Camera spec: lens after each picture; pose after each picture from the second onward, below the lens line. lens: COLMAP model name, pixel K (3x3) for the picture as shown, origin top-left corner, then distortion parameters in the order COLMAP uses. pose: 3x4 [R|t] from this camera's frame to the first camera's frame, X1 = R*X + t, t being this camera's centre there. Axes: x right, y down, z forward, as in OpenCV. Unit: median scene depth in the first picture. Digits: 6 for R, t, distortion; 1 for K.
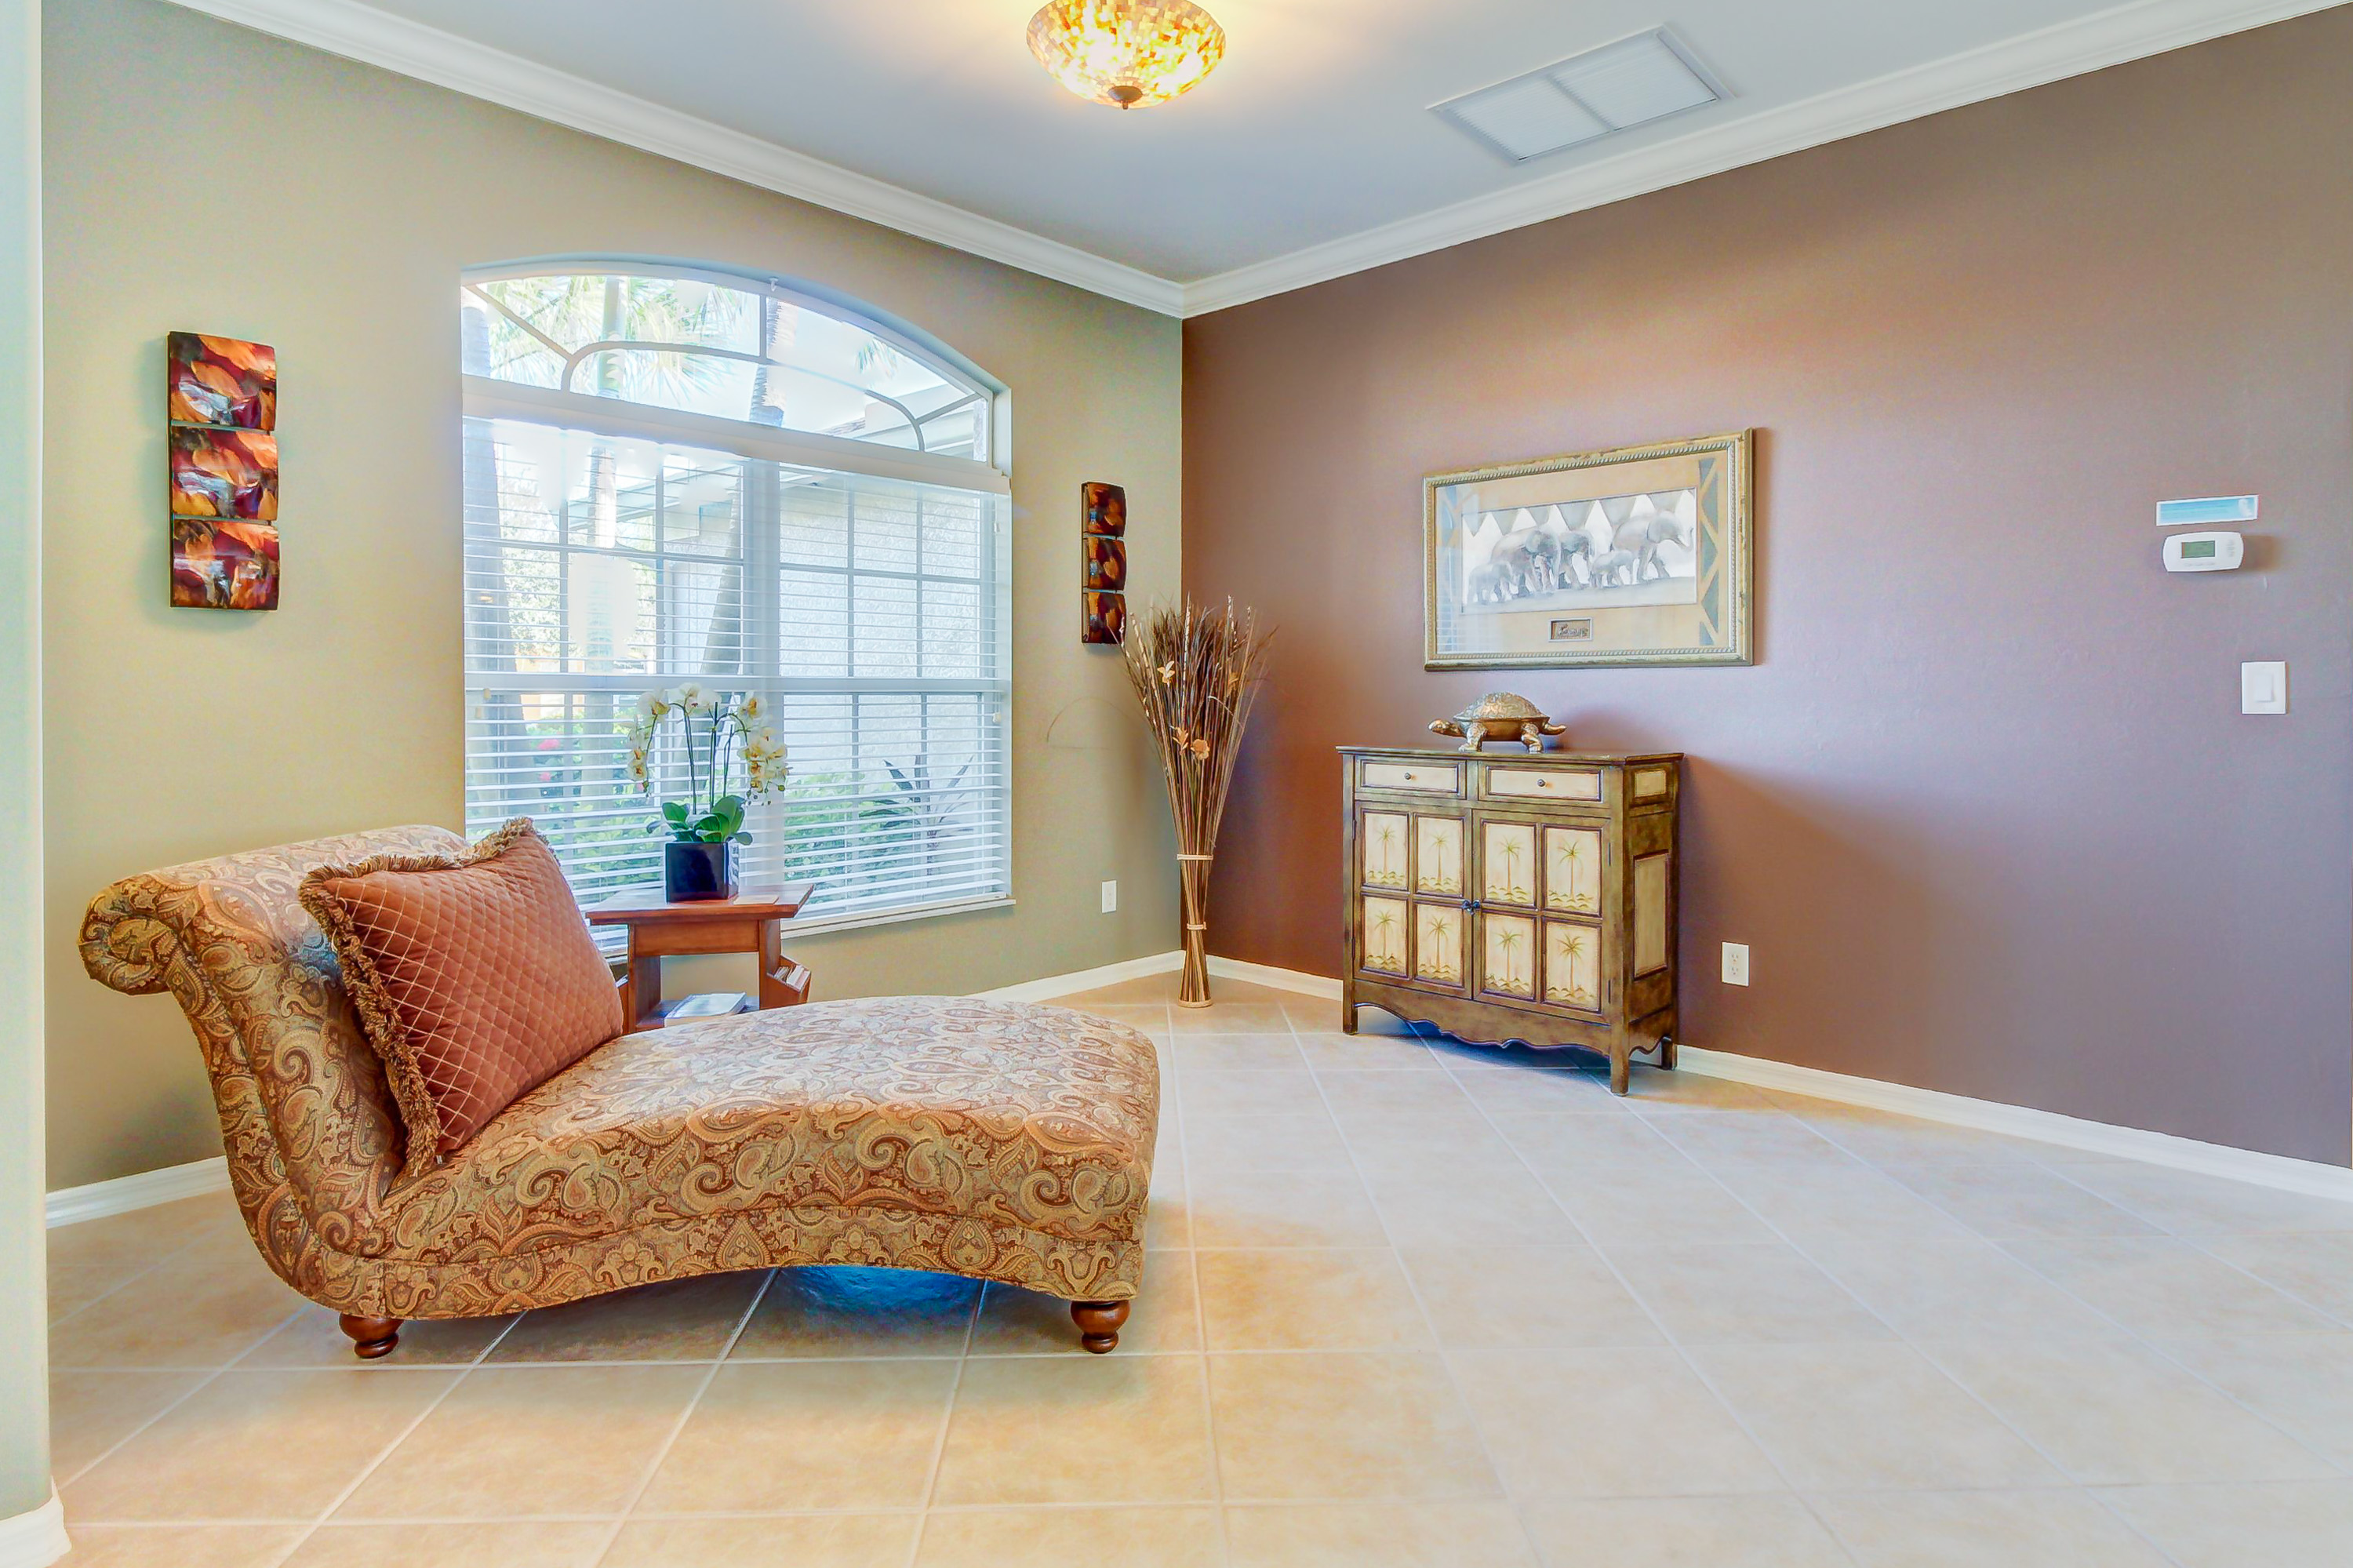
lens RADIAL K [[1276.3, 0, 1197.8], [0, 1276.3, 709.7], [0, 0, 1]] dist [0.015390, -0.007599]
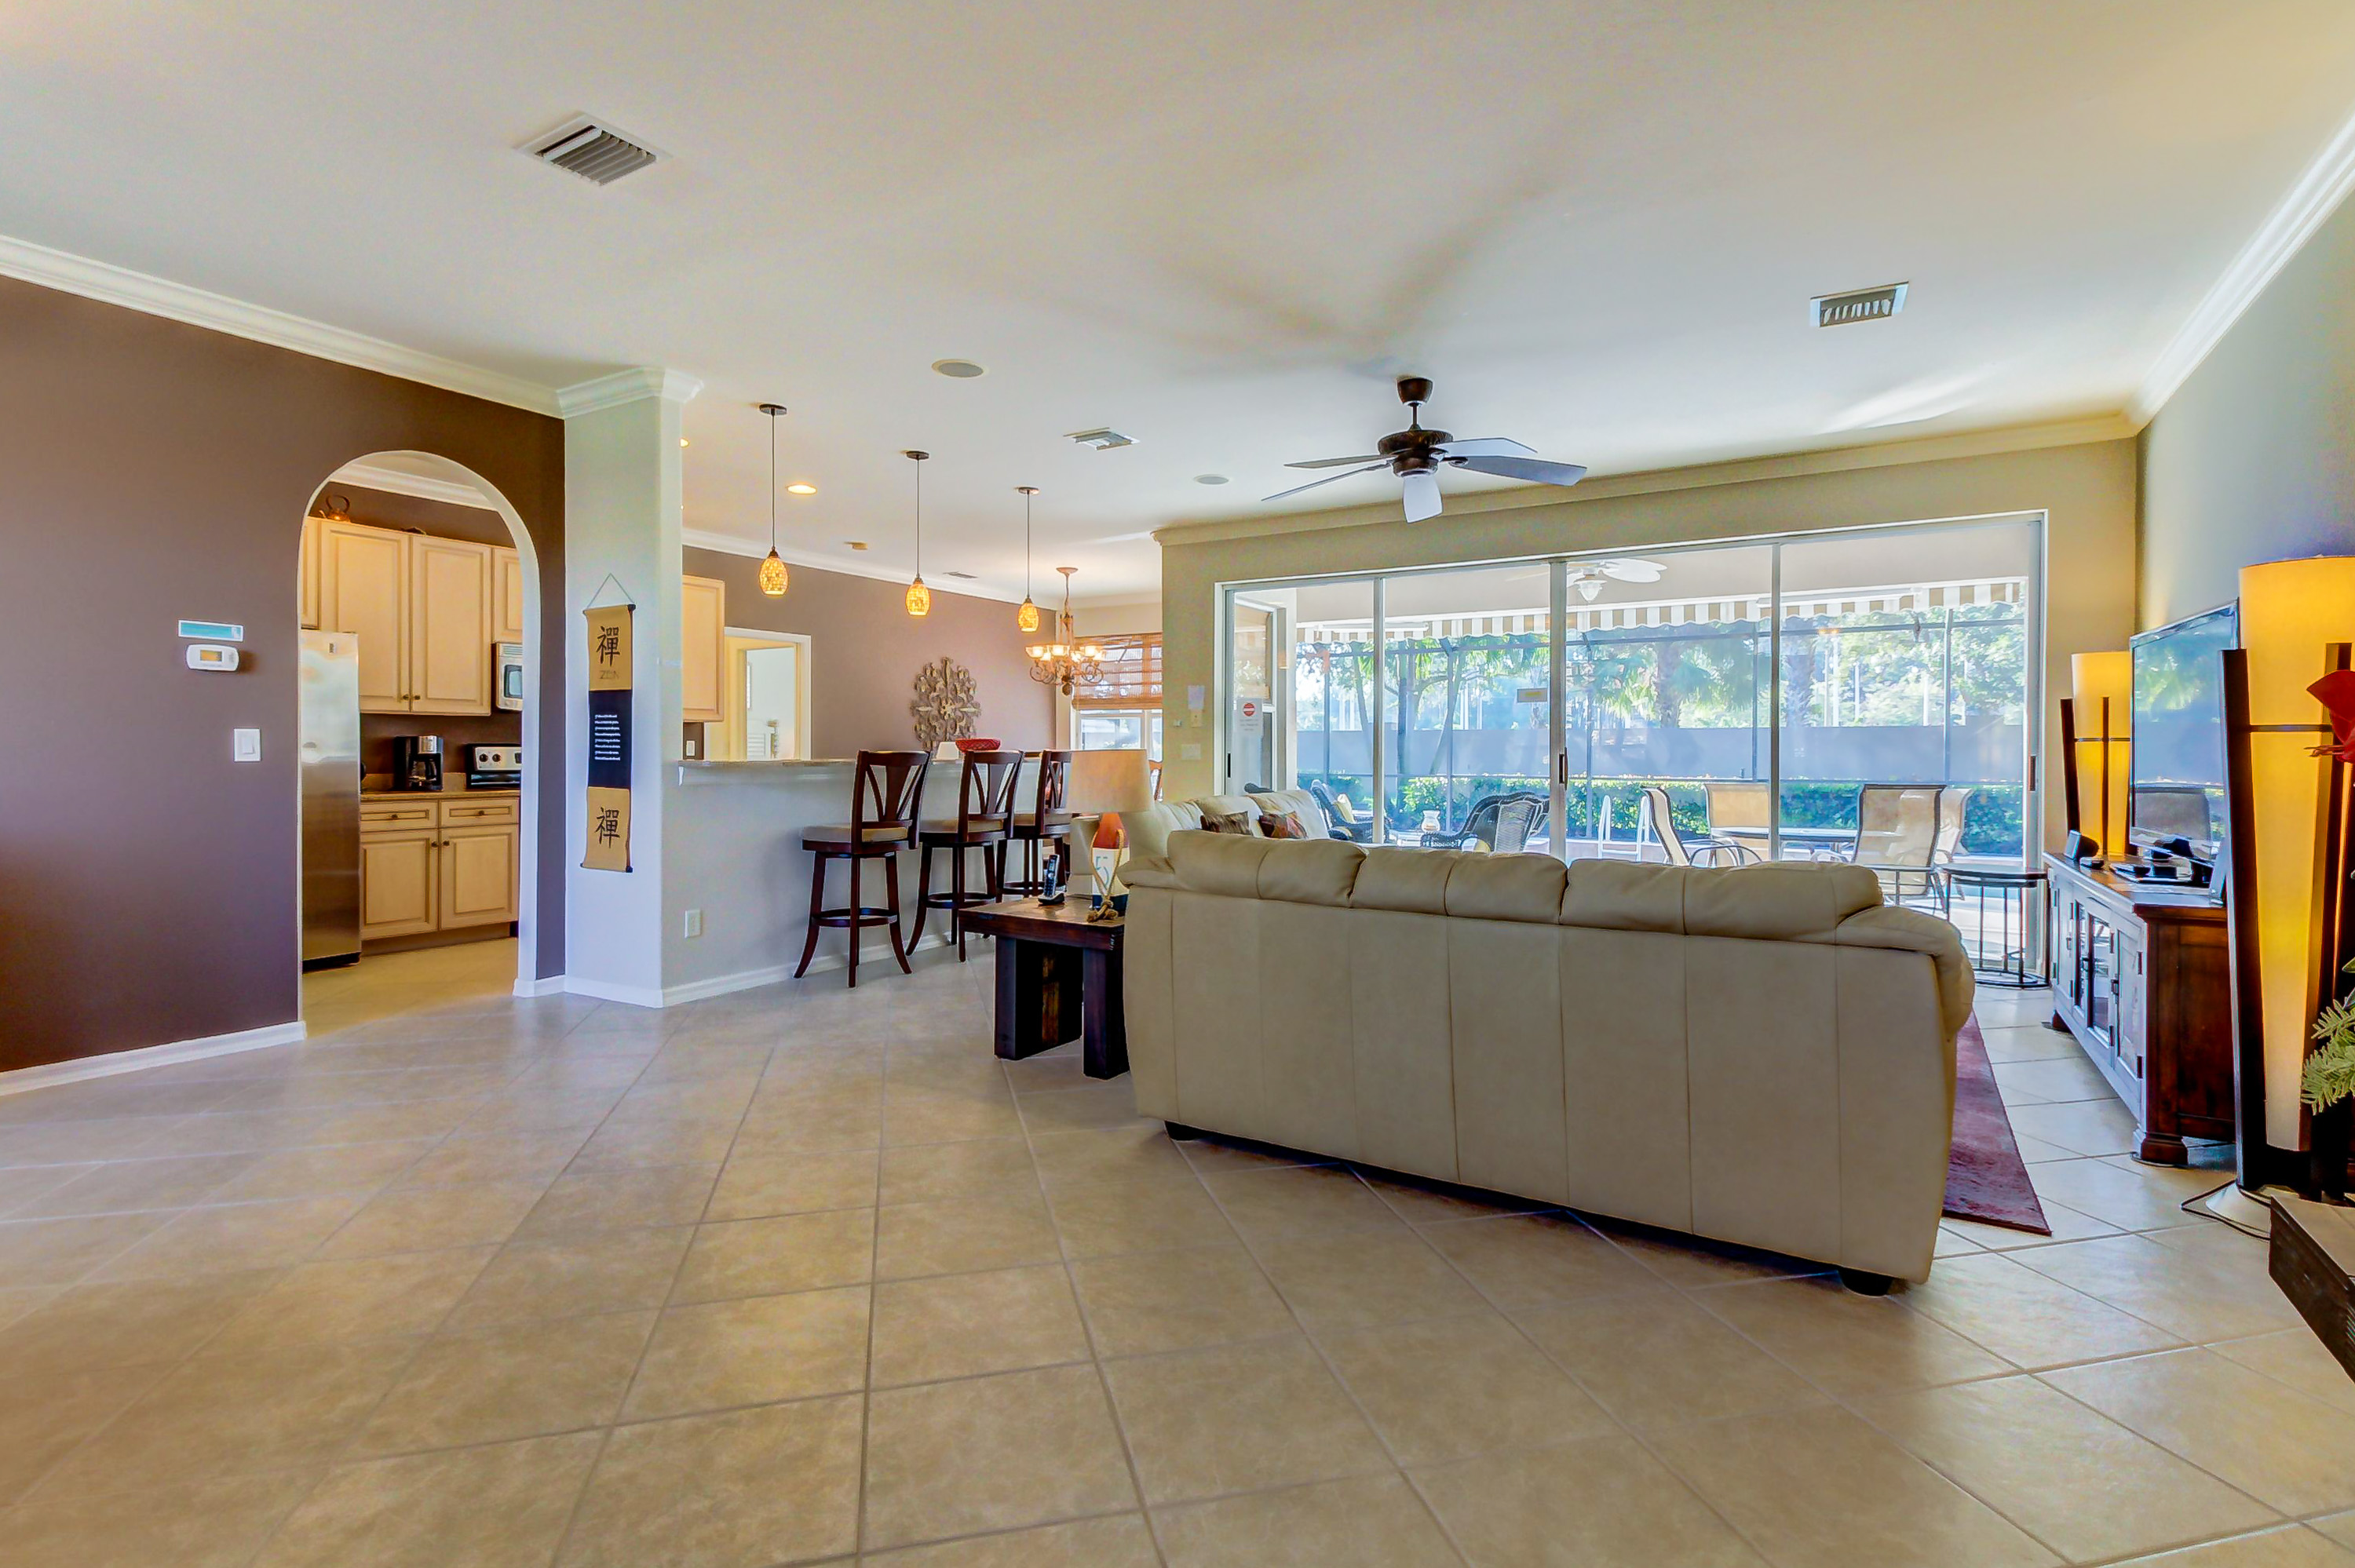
lens RADIAL K [[1112.6, 0, 1165.8], [0, 1112.6, 748.8], [0, 0, 1]] dist [0.015549, -0.007530]
pose [[-0.197110, 0.002316, 0.980379, -0.579519], [0.010632, 0.999943, -0.000225, 0.000310], [-0.980324, 0.010379, -0.197124, 0.101265]]
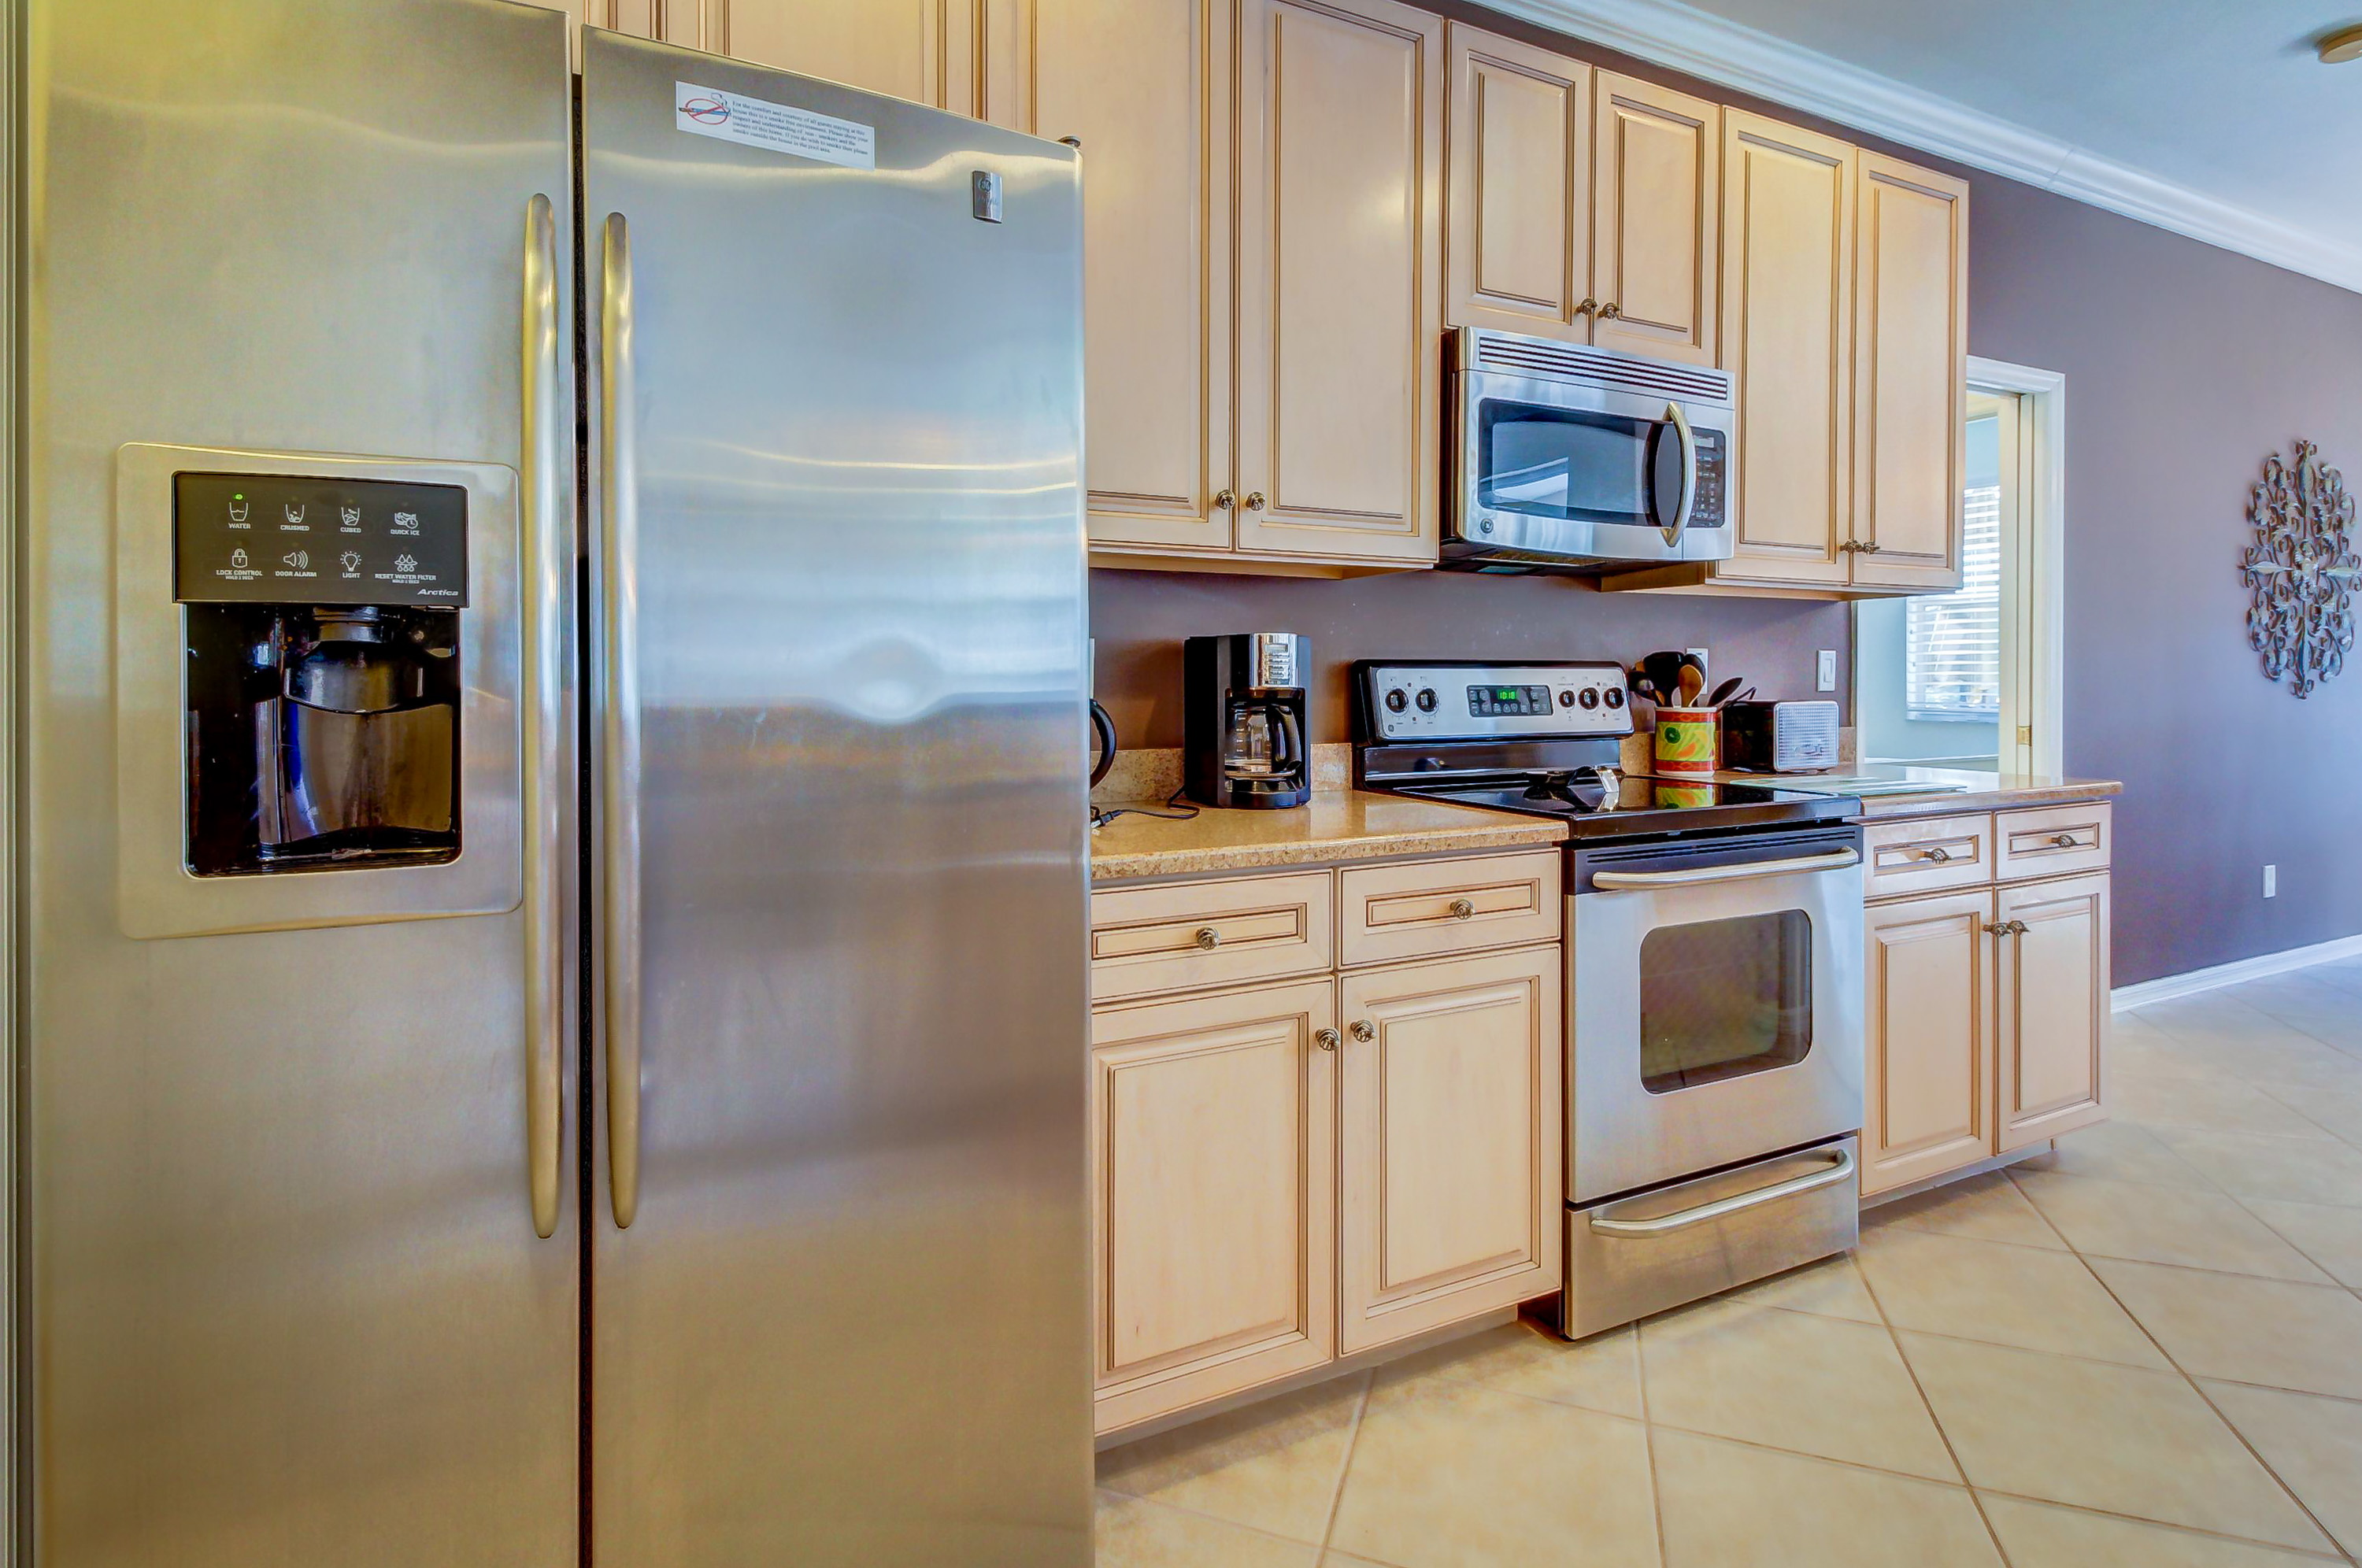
lens RADIAL K [[1116.0, 0, 1168.6], [0, 1116.0, 679.8], [0, 0, 1]] dist [0.015549, -0.007530]
pose [[0.376299, -0.004128, 0.926489, 0.754046], [0.011241, 0.999937, -0.000111, -0.008873], [-0.926430, 0.010456, 0.376321, 0.693358]]
